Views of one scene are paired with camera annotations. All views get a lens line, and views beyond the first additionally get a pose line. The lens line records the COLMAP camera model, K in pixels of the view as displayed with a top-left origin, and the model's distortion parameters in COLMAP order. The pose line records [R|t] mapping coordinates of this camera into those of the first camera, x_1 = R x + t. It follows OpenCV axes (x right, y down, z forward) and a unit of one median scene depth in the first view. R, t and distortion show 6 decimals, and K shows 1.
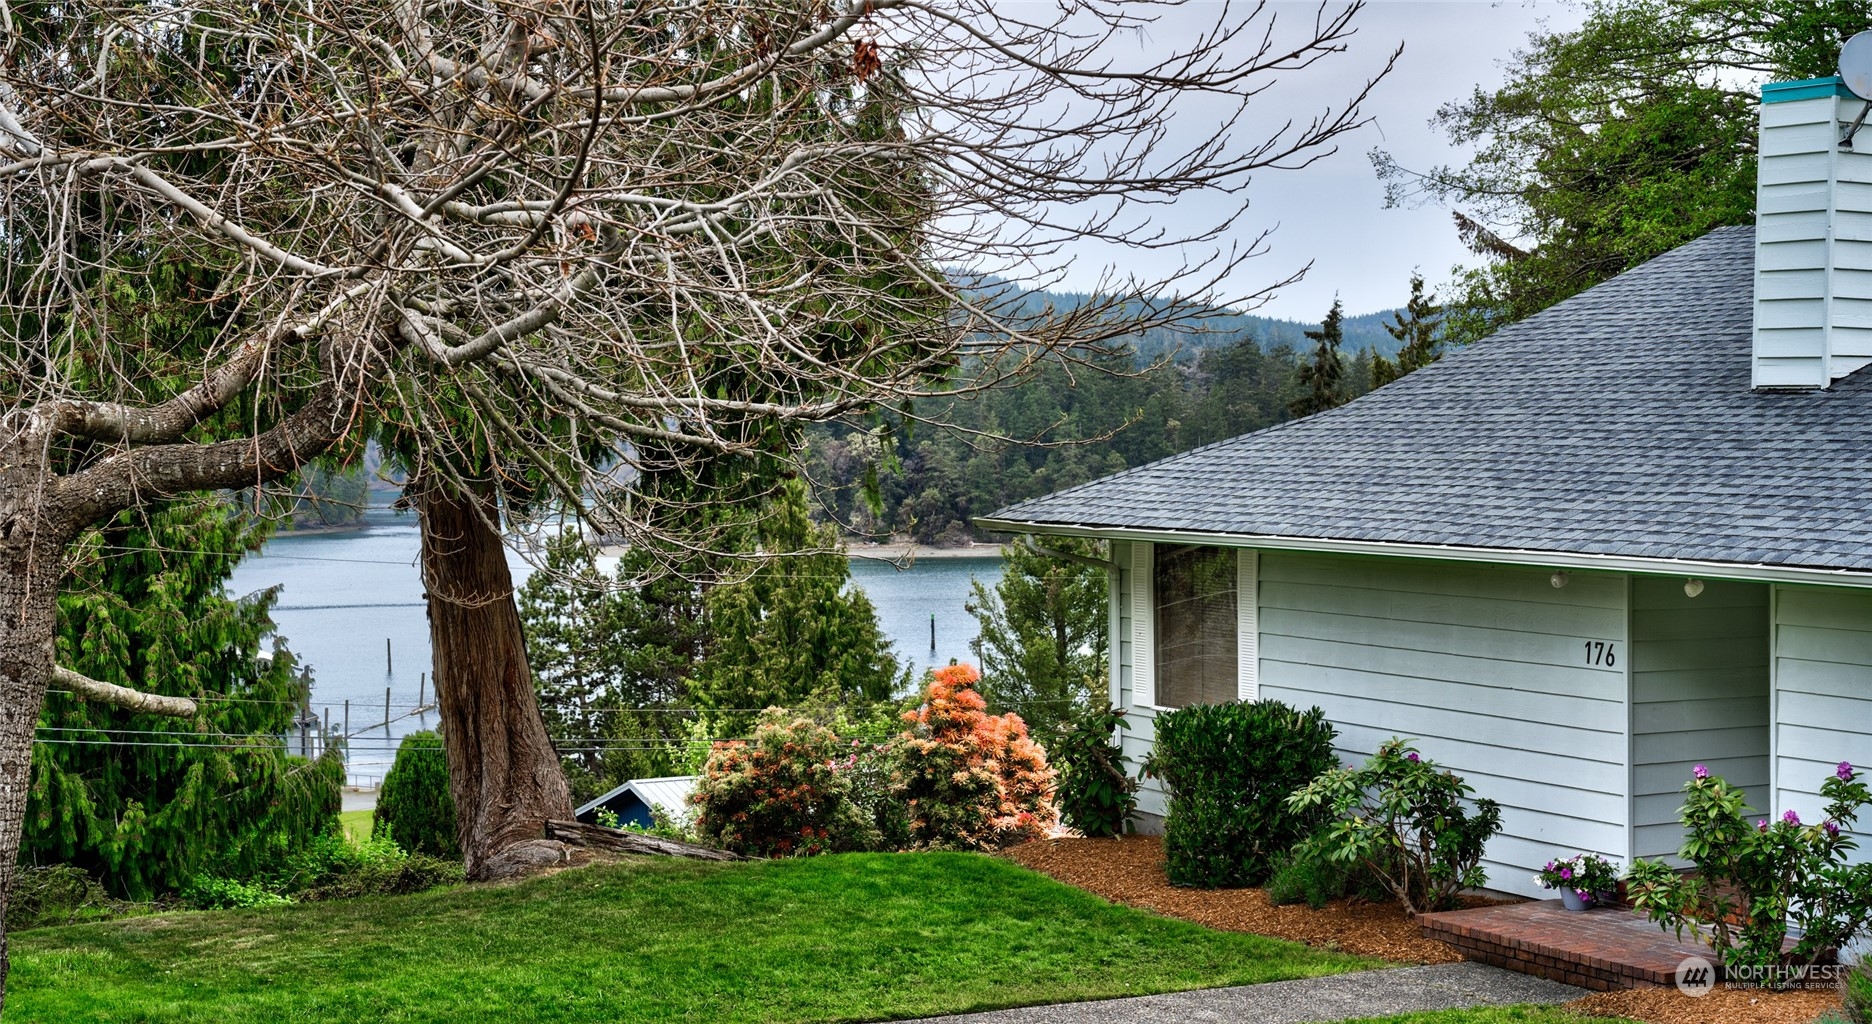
lens RADIAL K [[3413.2, 0, 936.0], [0, 3413.2, 512.0], [0, 0, 1]] dist [-0.539545, -0.091753]
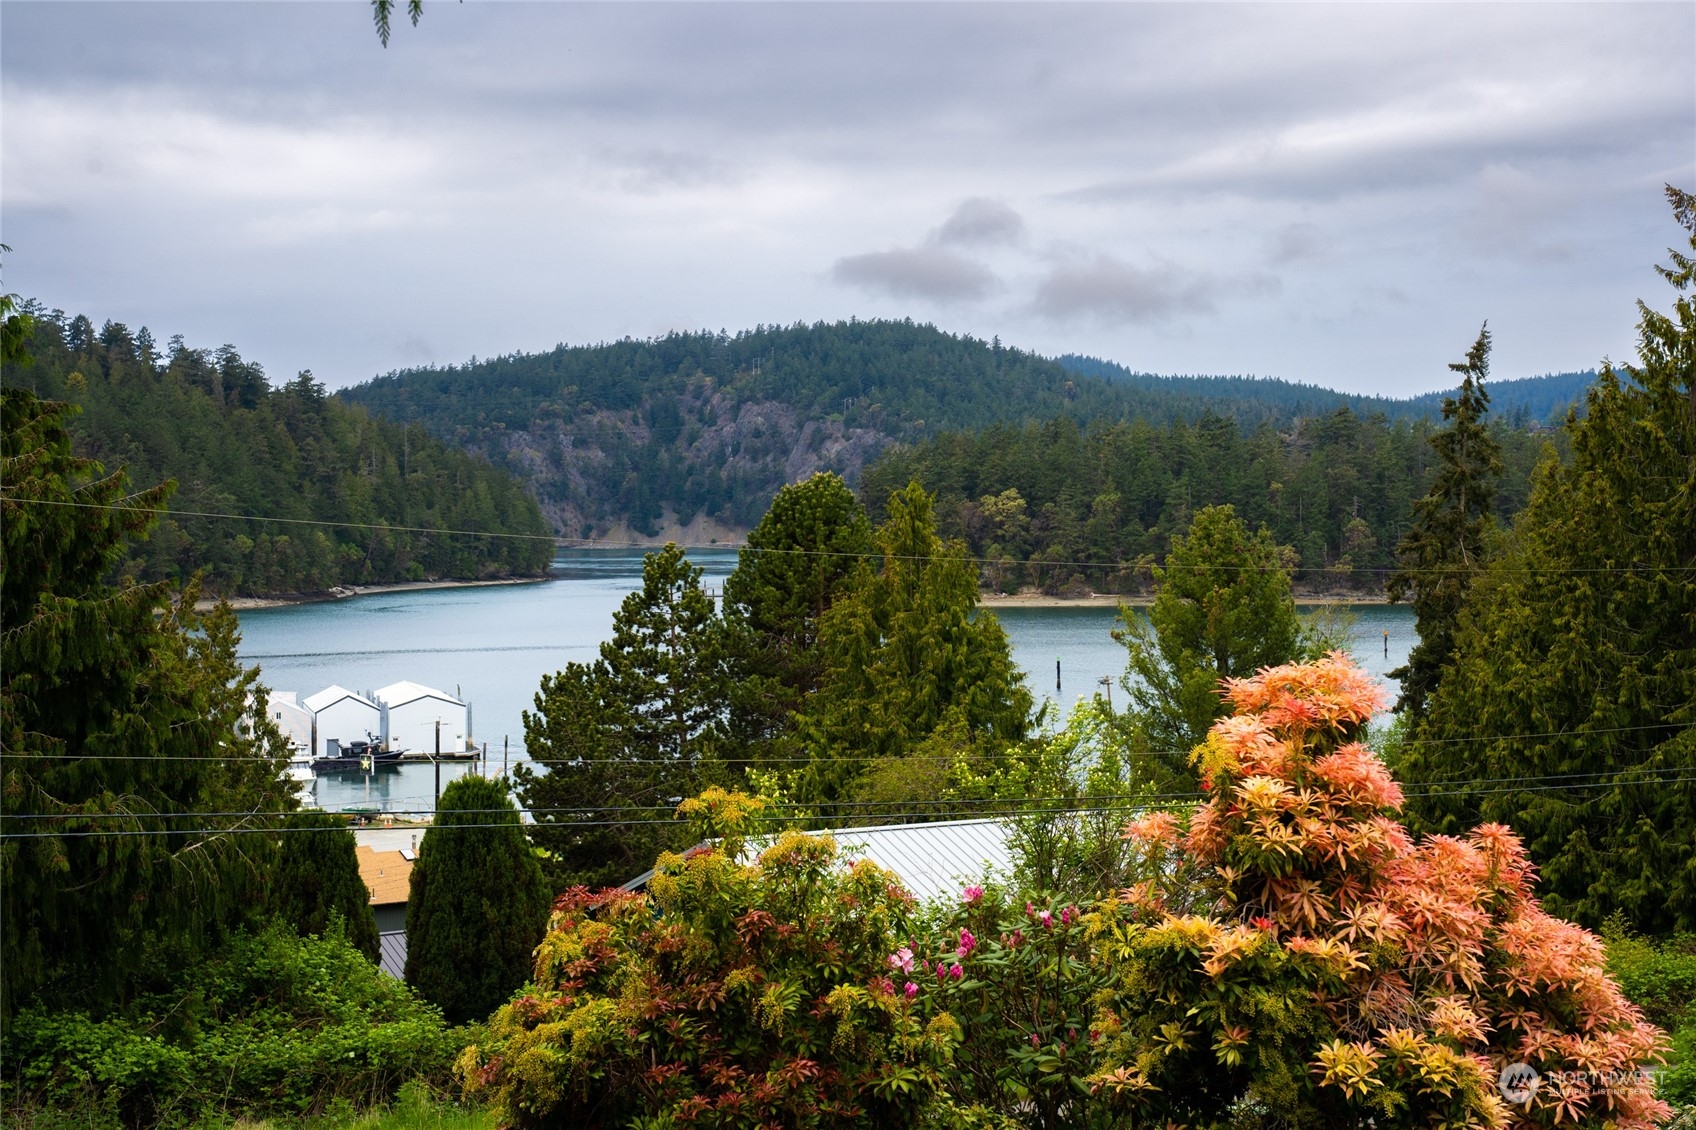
lens RADIAL K [[2650.4, 0, 848.0], [0, 2650.4, 565.0], [0, 0, 1]] dist [0.192422, -2.908895]
pose [[0.997074, 0.005060, -0.076278, -0.006752], [-0.005661, 0.999955, -0.007671, 0.015473], [0.076235, 0.008080, 0.997057, 0.308809]]
